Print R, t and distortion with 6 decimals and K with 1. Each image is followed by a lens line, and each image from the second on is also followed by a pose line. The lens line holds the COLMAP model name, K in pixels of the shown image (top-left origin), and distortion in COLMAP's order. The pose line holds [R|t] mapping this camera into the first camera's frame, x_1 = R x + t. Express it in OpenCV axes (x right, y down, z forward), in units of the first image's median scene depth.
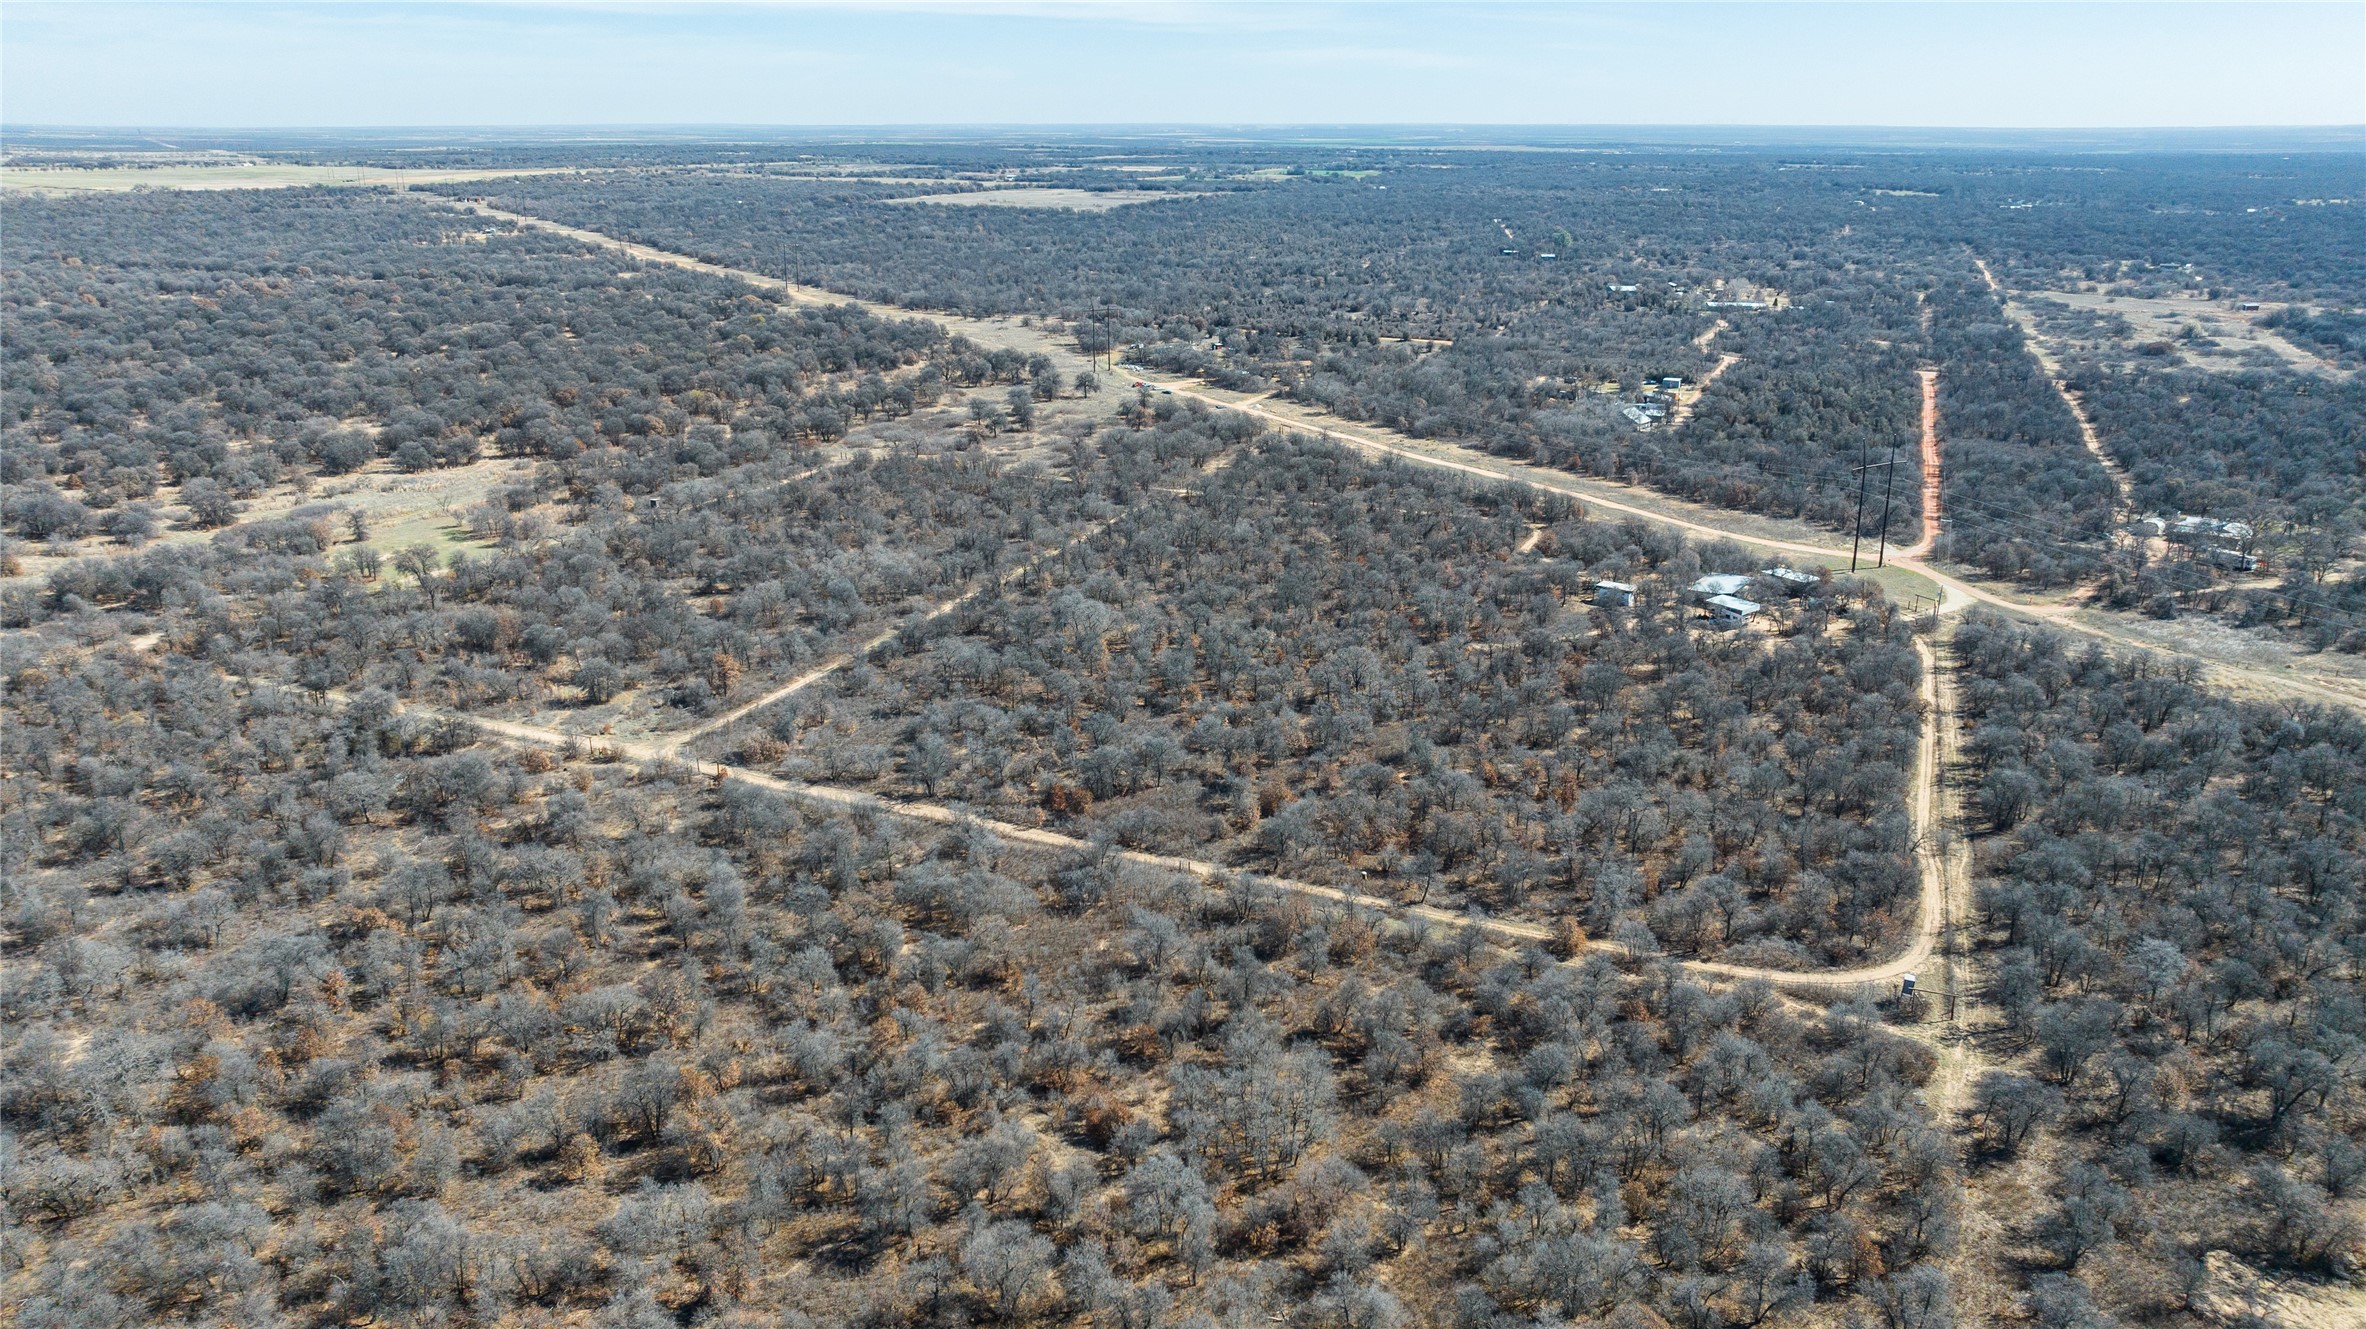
lens RADIAL K [[1736.4, 0, 1183.0], [0, 1736.4, 664.5], [0, 0, 1]] dist [-0.046900, 0.053323]
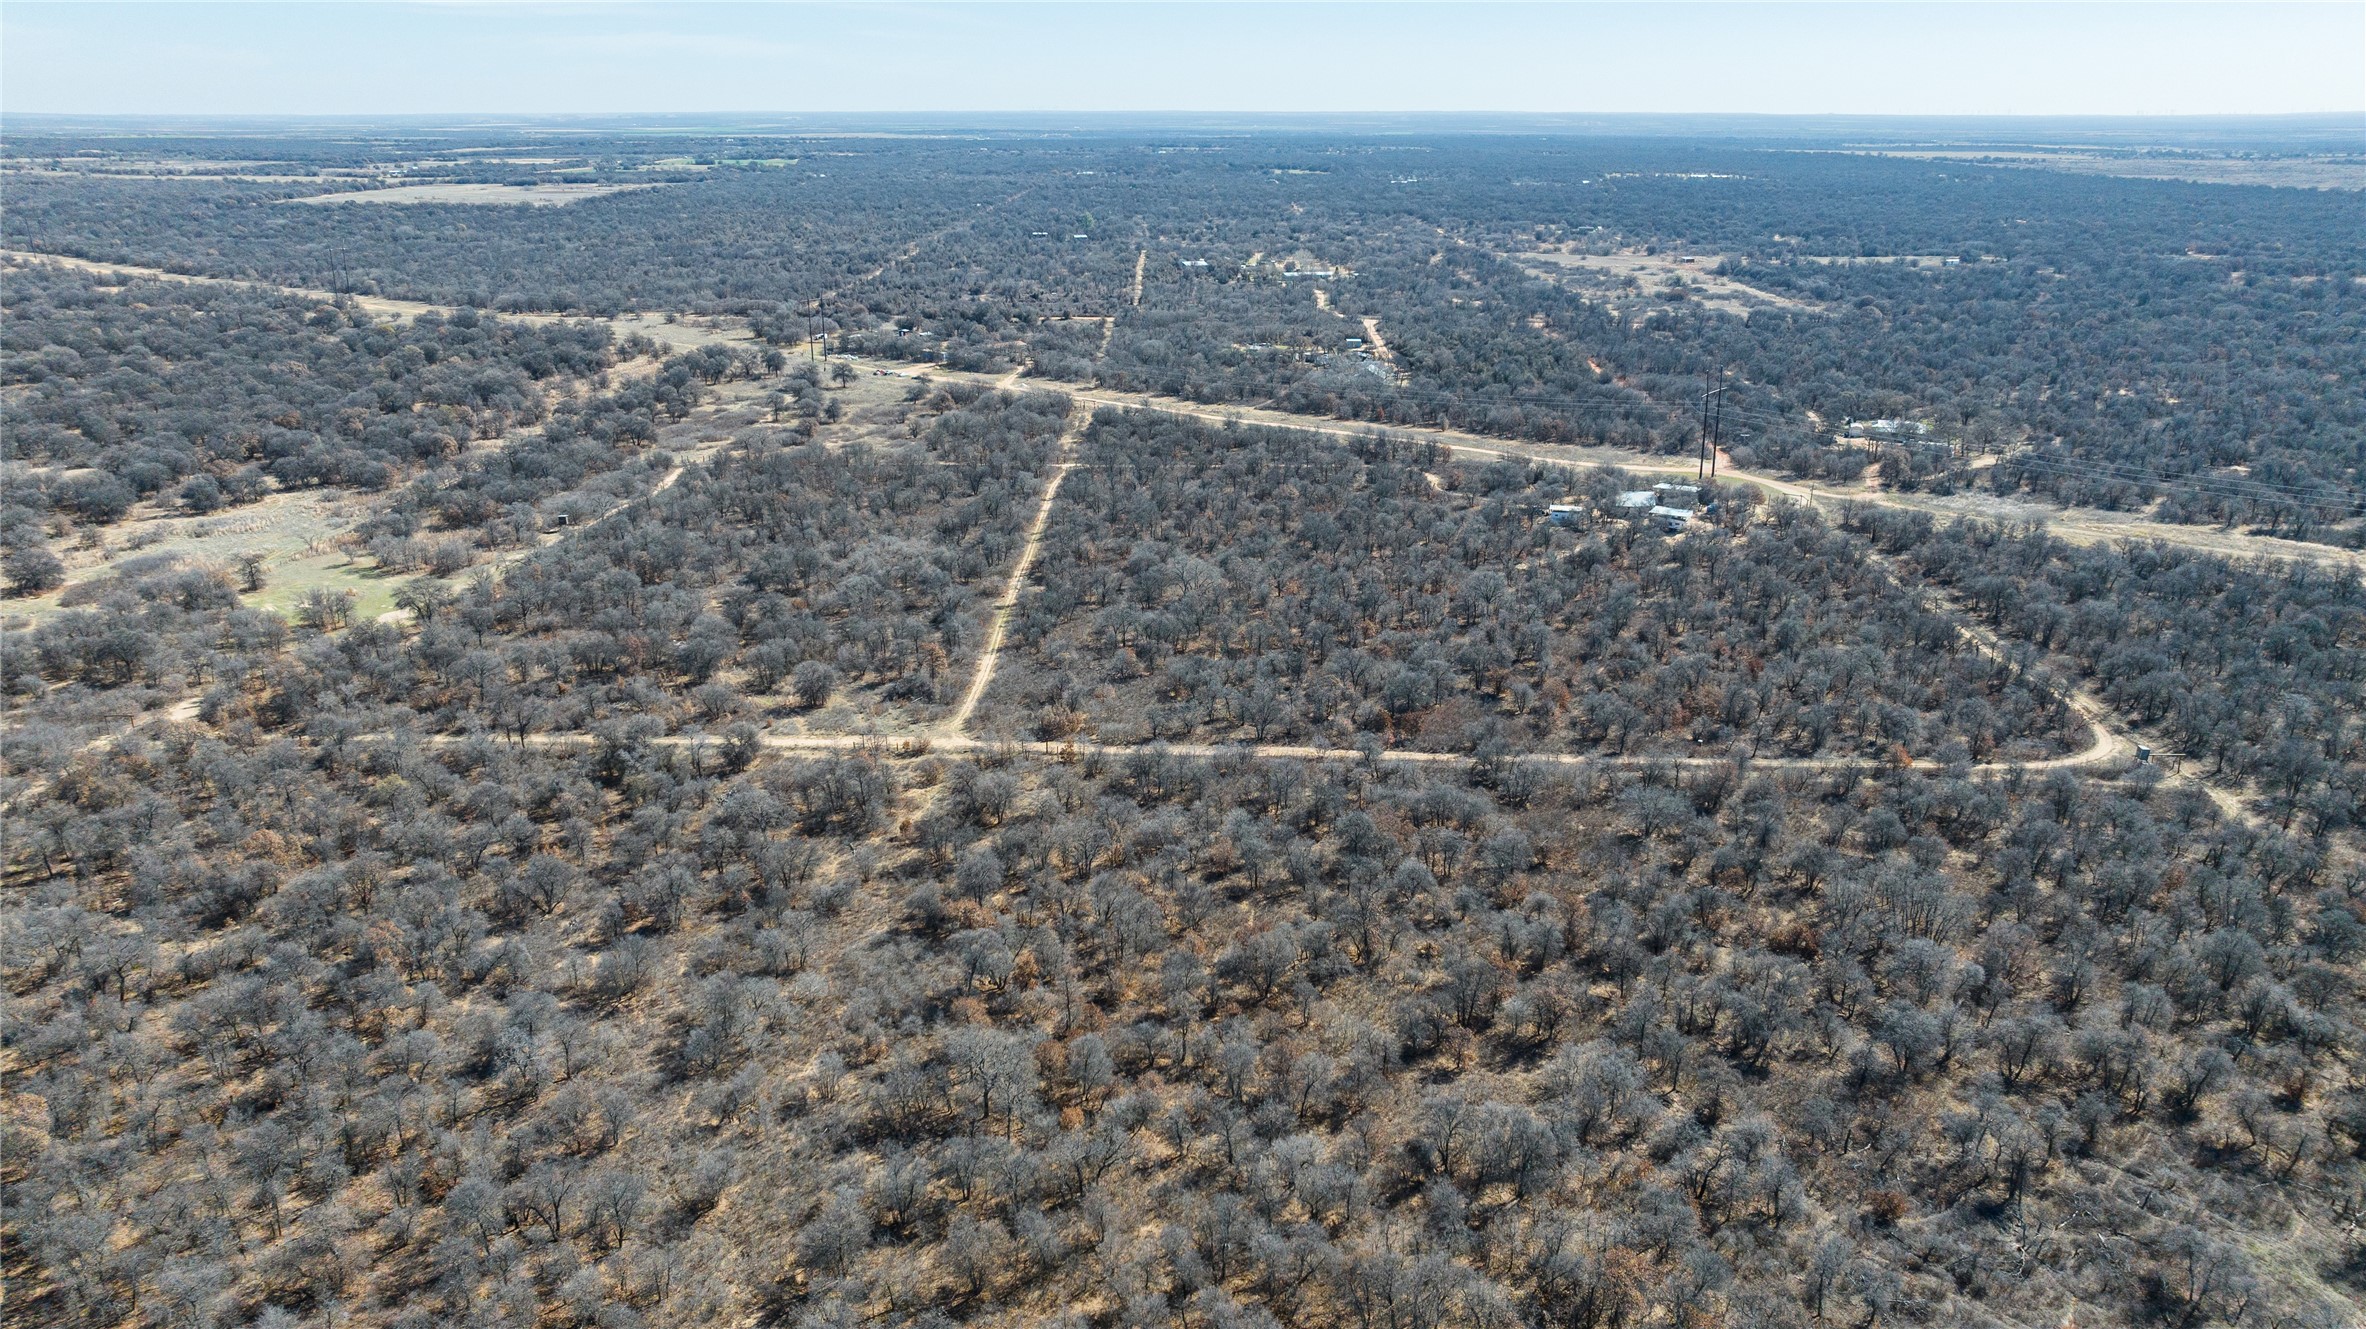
lens RADIAL K [[1736.4, 0, 1183.0], [0, 1736.4, 664.5], [0, 0, 1]] dist [-0.046900, 0.053323]
pose [[0.920212, -0.119669, 0.372679, -0.327280], [0.117172, 0.992675, 0.029432, -0.004445], [-0.373471, 0.016584, 0.927494, 0.015843]]
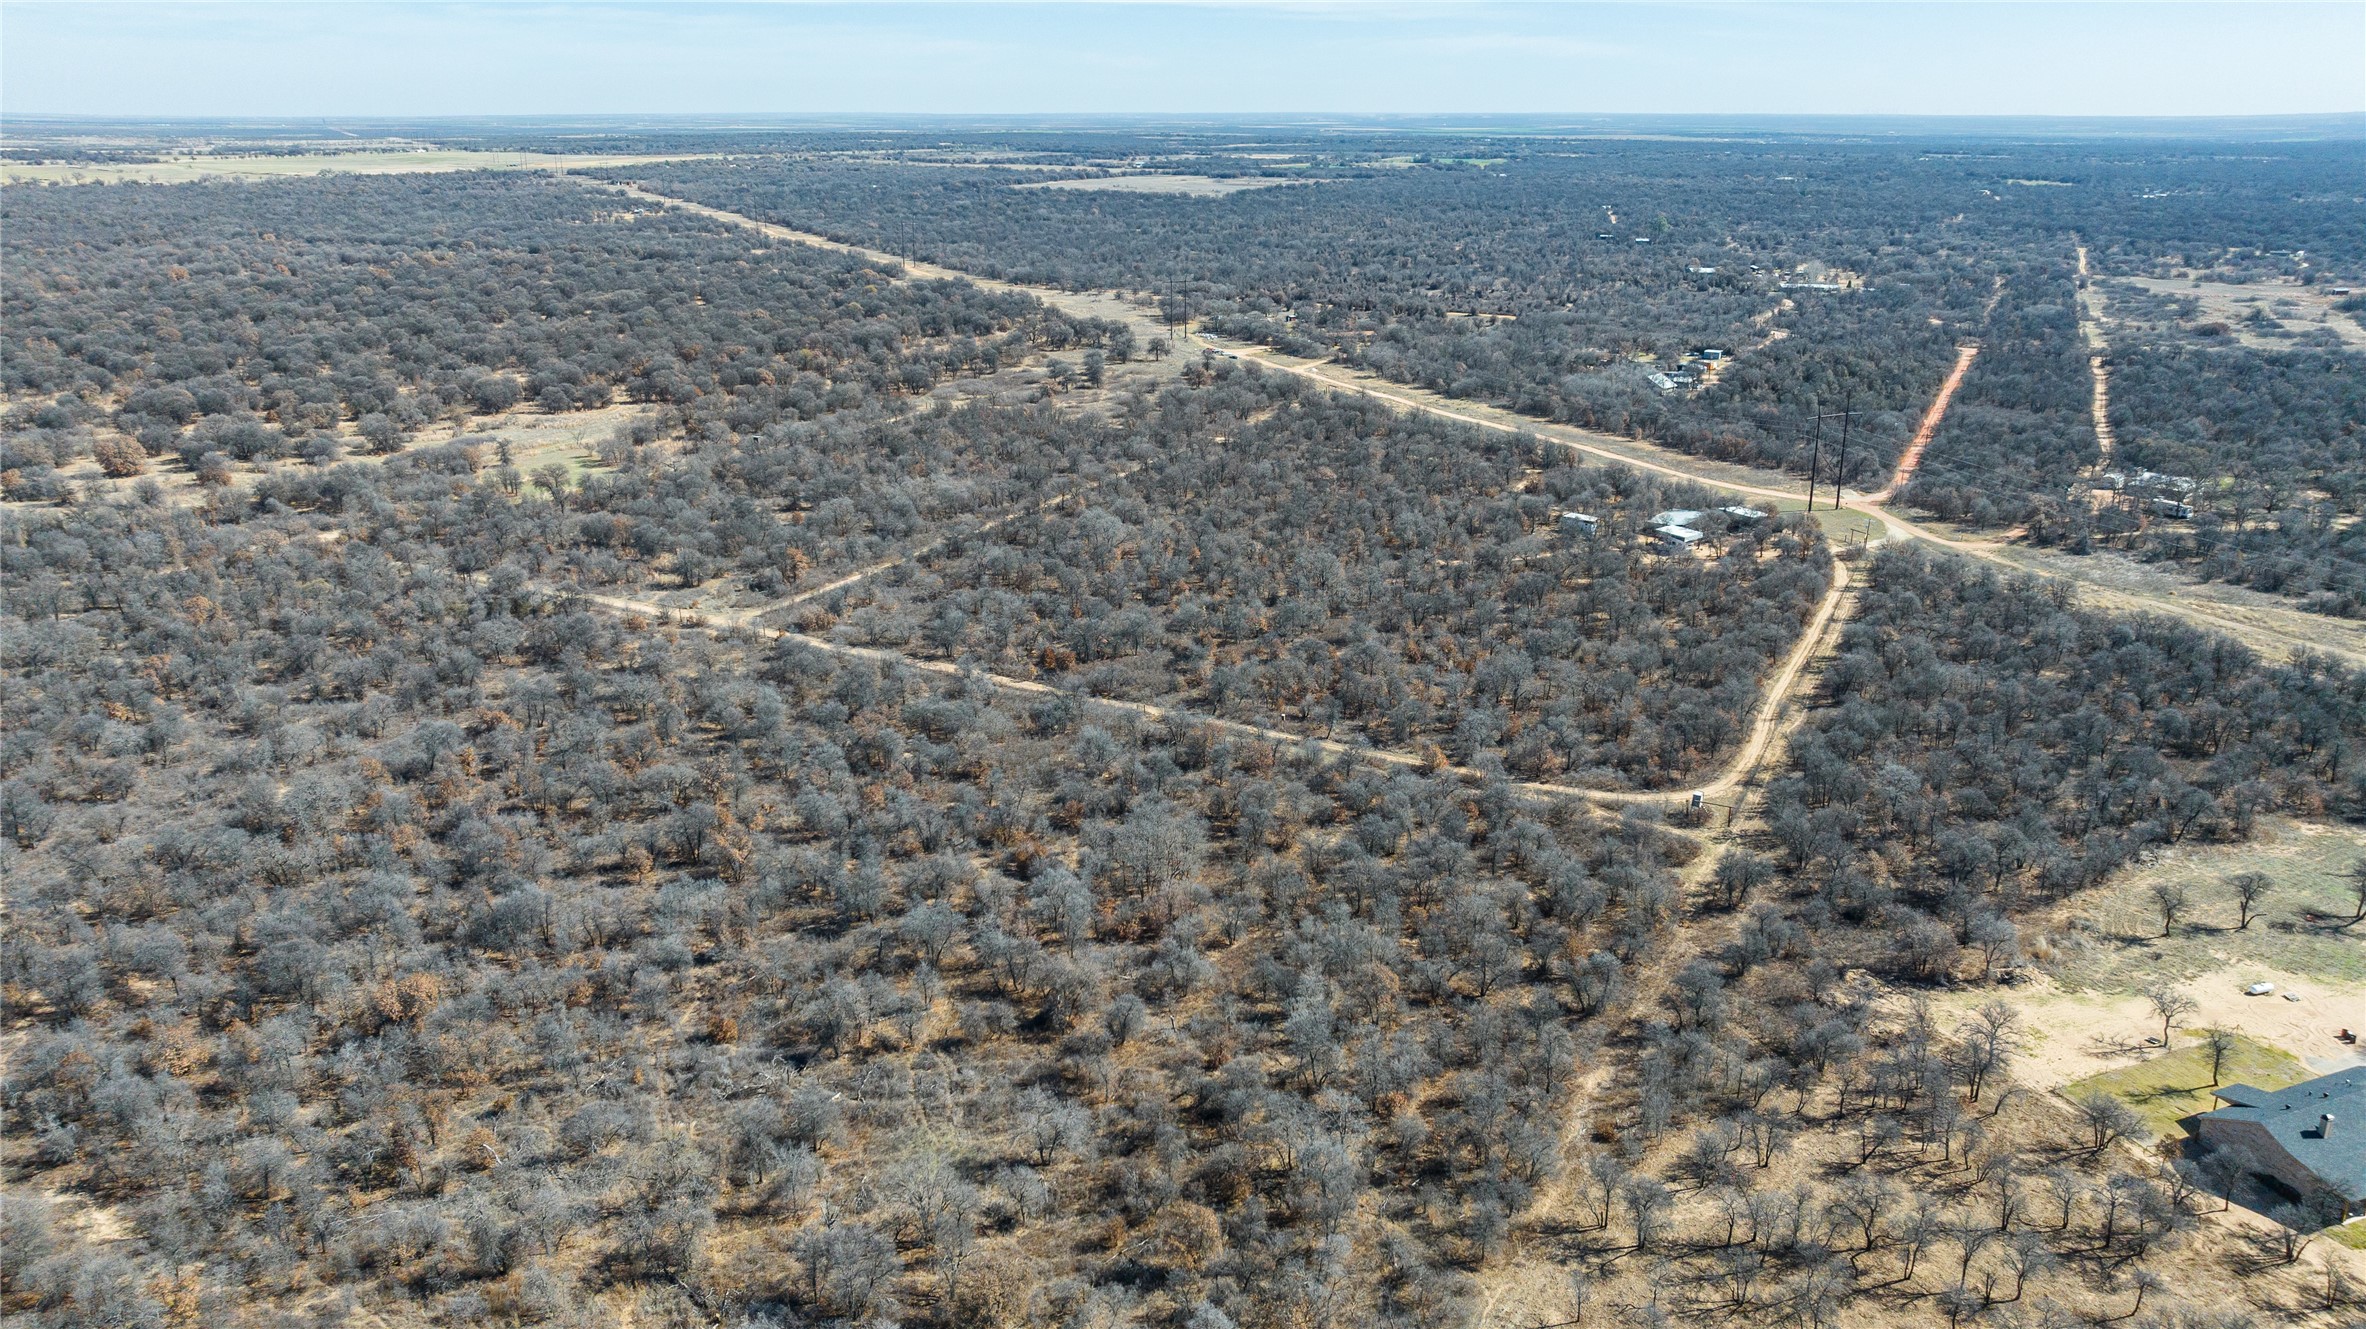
lens RADIAL K [[1756.4, 0, 1183.0], [0, 1756.4, 664.5], [0, 0, 1]] dist [-0.024289, -0.003360]
pose [[0.996428, 0.024933, -0.080683, 0.065522], [-0.024793, 0.999689, 0.002736, 0.040701], [0.080726, -0.000726, 0.996736, -0.120245]]
